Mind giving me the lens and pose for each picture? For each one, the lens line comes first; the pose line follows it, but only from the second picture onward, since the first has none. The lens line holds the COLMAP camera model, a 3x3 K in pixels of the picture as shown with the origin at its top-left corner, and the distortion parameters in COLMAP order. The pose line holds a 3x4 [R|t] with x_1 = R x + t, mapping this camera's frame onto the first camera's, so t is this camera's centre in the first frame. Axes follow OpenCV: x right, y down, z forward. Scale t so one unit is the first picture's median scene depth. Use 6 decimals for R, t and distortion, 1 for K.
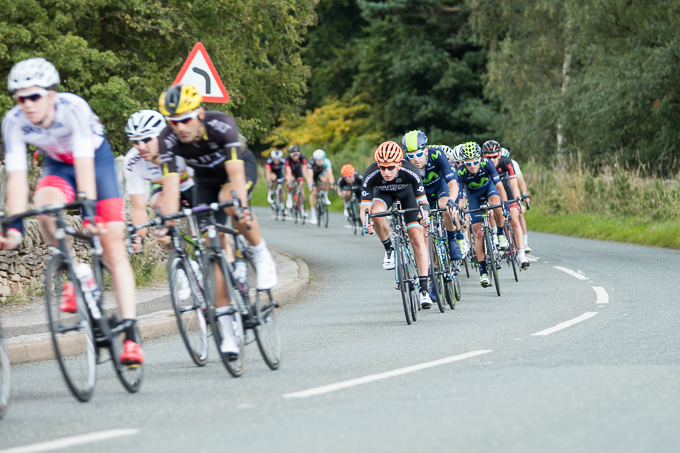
lens RADIAL K [[4642.8, 0, 342.9], [0, 4642.8, 222.5], [0, 0, 1]] dist [-0.361169, 0.000000]
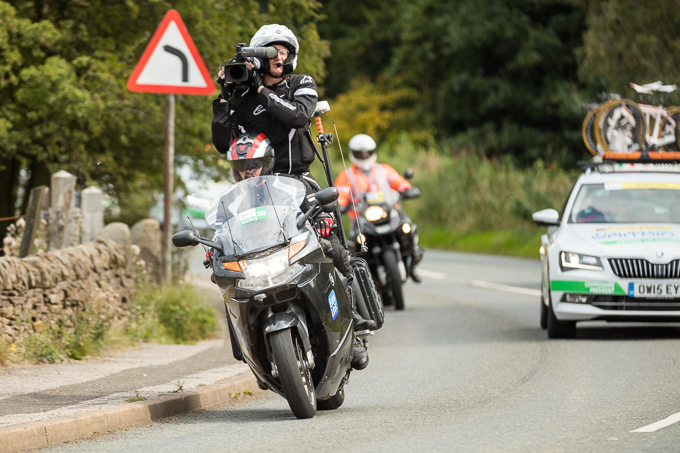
lens RADIAL K [[4642.8, 0, 341.3], [0, 4642.8, 228.1], [0, 0, 1]] dist [-0.361169, 0.000000]
pose [[0.999952, 0.003080, 0.009262, -0.011917], [-0.002637, 0.998868, -0.047495, 0.028725], [-0.009398, 0.047468, 0.998829, 0.301249]]
